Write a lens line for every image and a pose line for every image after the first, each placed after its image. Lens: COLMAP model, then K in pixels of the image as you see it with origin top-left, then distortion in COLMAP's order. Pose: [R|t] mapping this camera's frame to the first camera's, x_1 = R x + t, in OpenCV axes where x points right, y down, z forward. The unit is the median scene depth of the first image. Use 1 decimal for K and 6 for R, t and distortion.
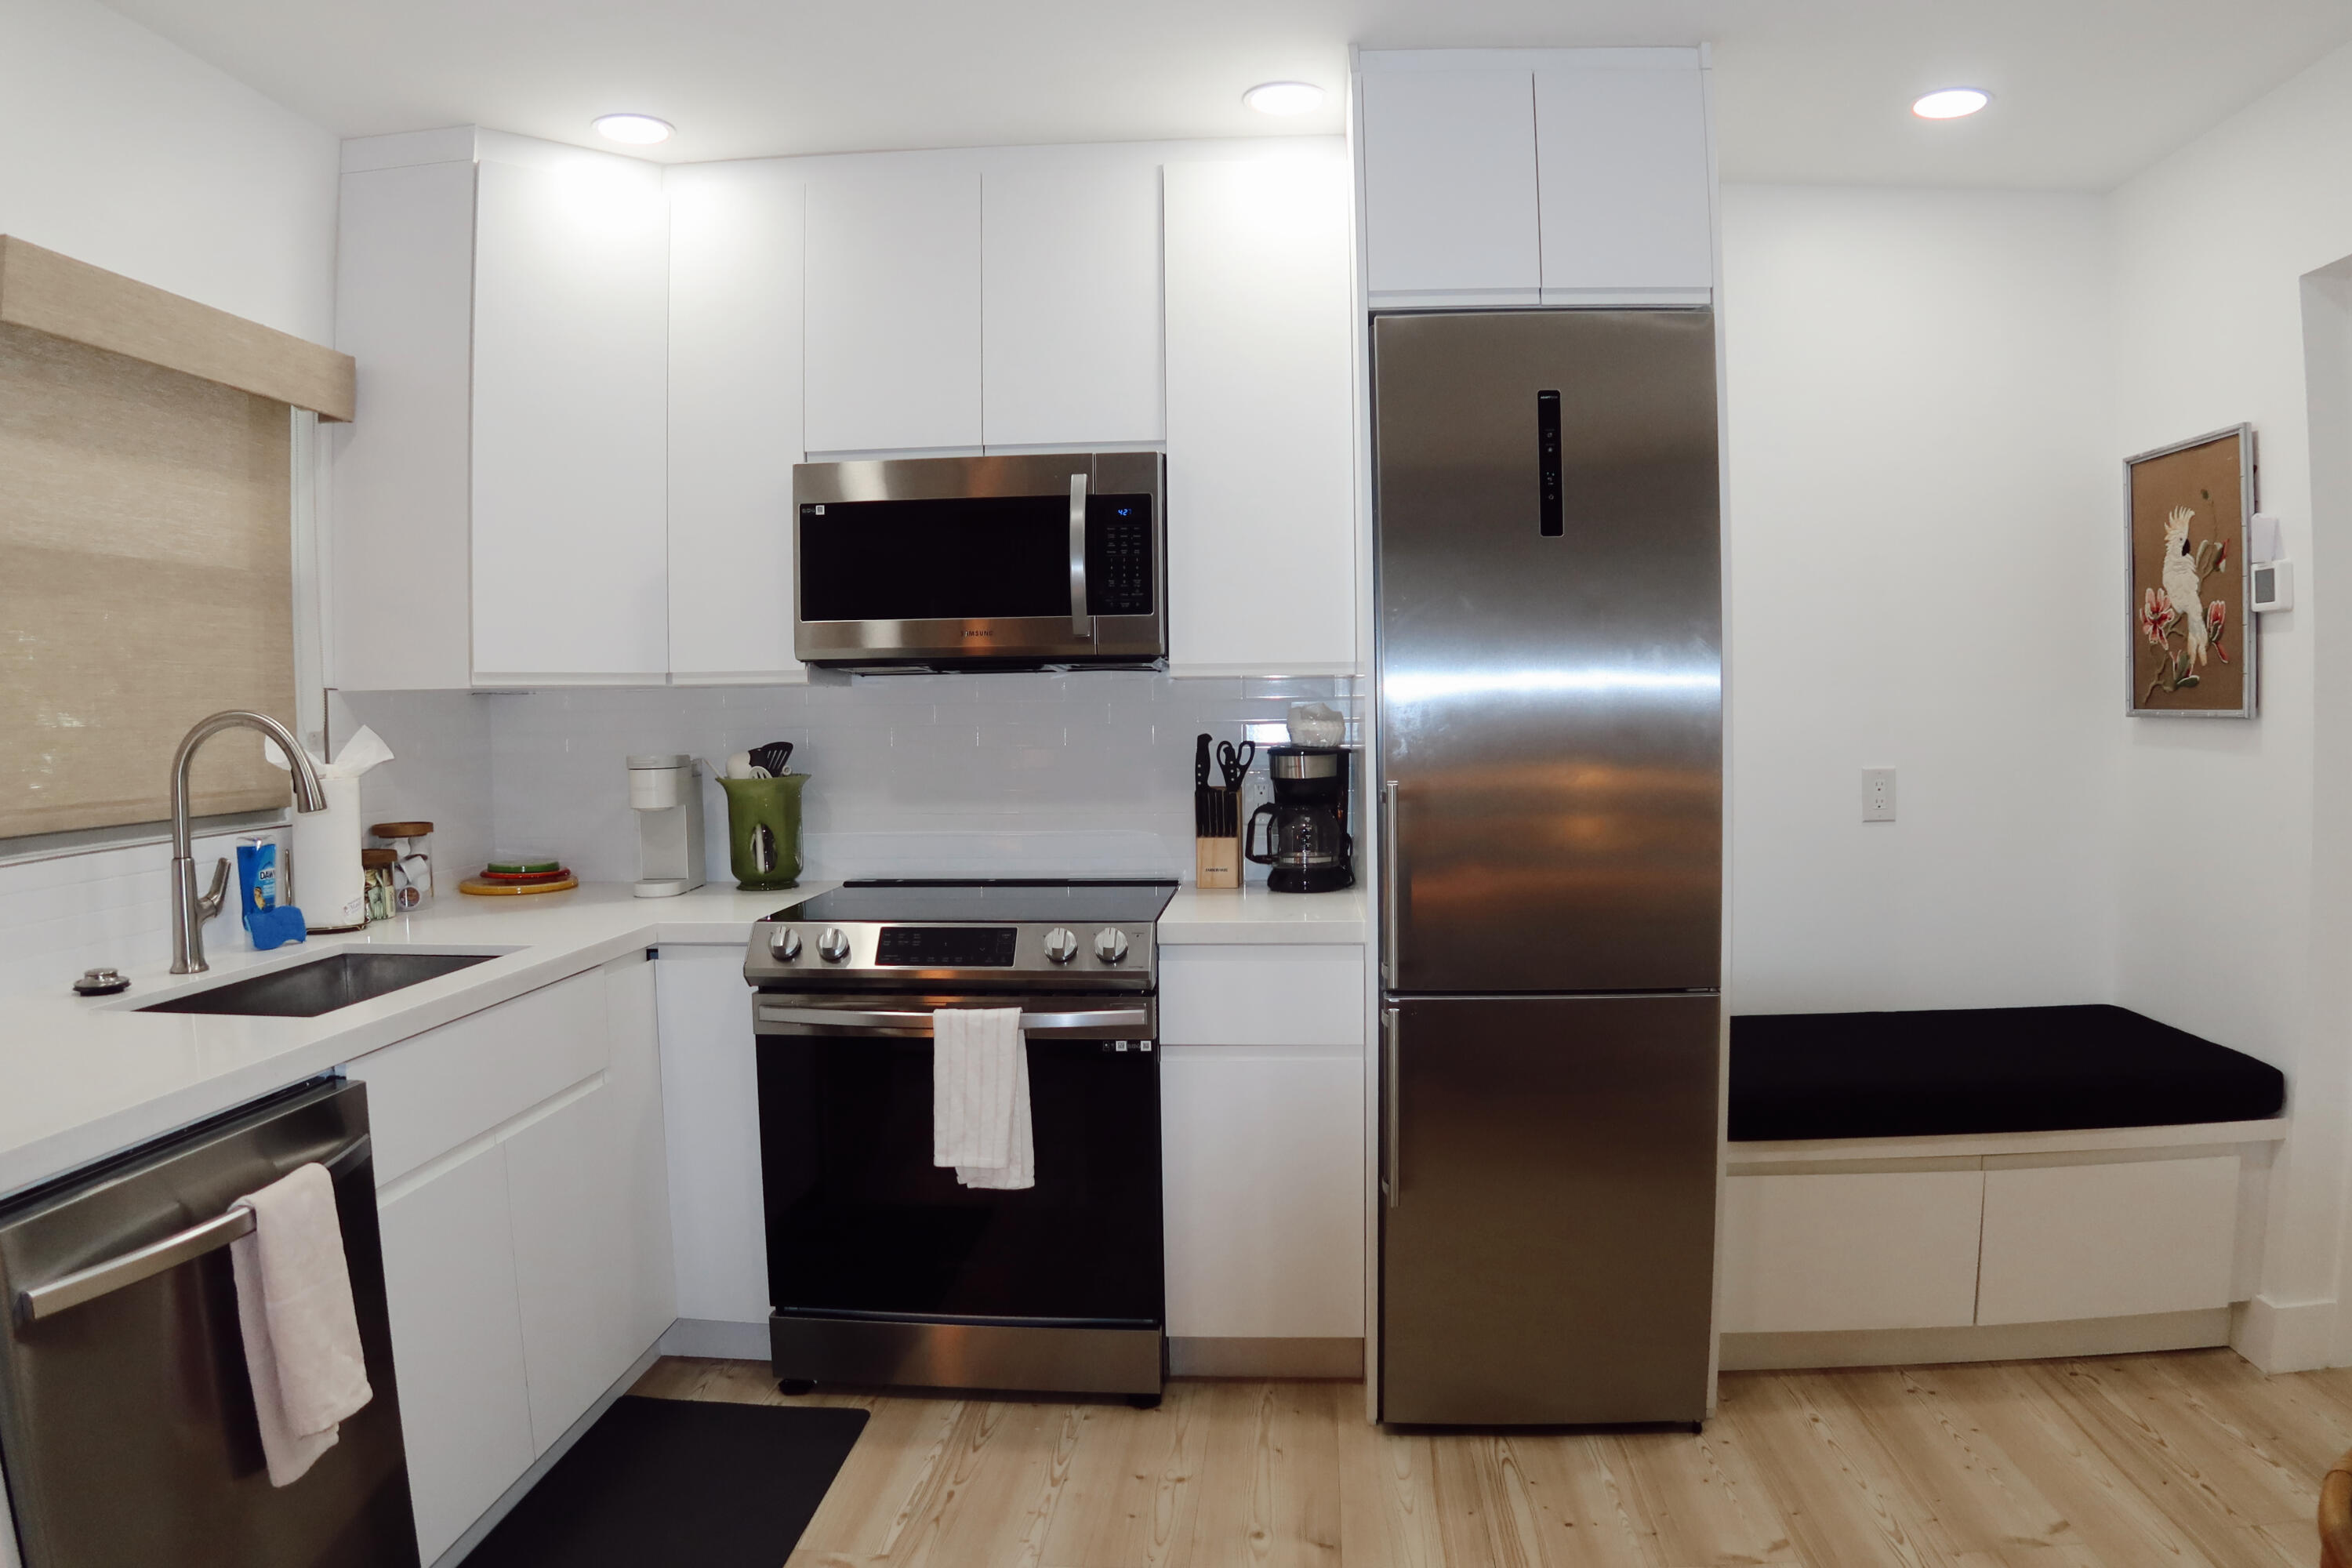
lens RADIAL K [[1468.9, 0, 1176.0], [0, 1468.9, 784.0], [0, 0, 1]] dist [-0.149393, 0.019043]
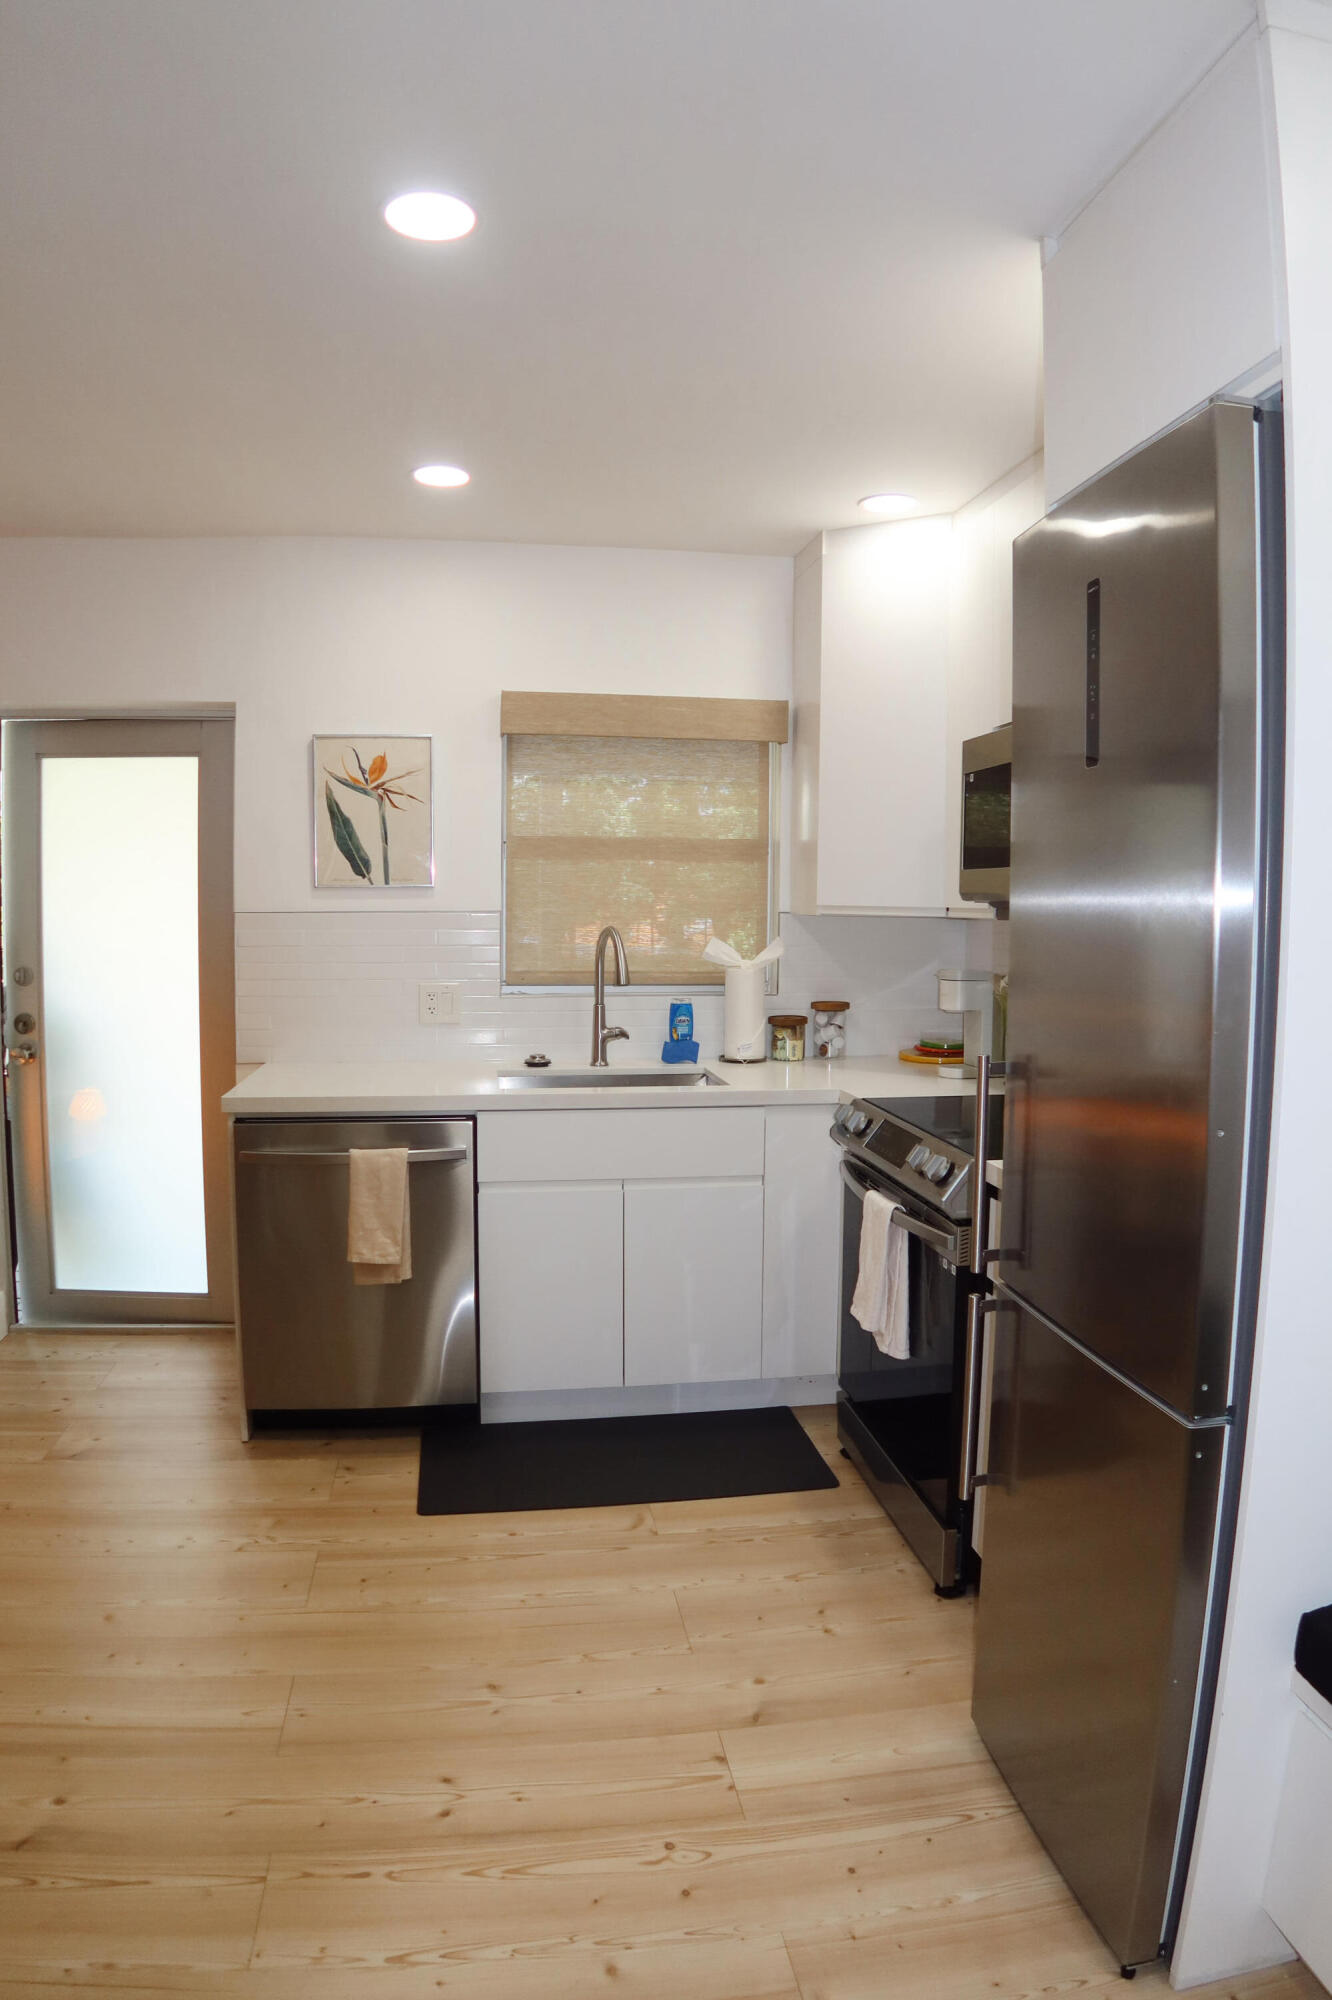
lens RADIAL K [[1249.1, 0, 666.0], [0, 1249.1, 1000.0], [0, 0, 1]] dist [-0.149393, 0.019043]
pose [[0.225486, 0.089983, -0.970082, 0.816519], [-0.066277, 0.994836, 0.076873, -0.075547], [0.971989, 0.046960, 0.230285, 0.595378]]
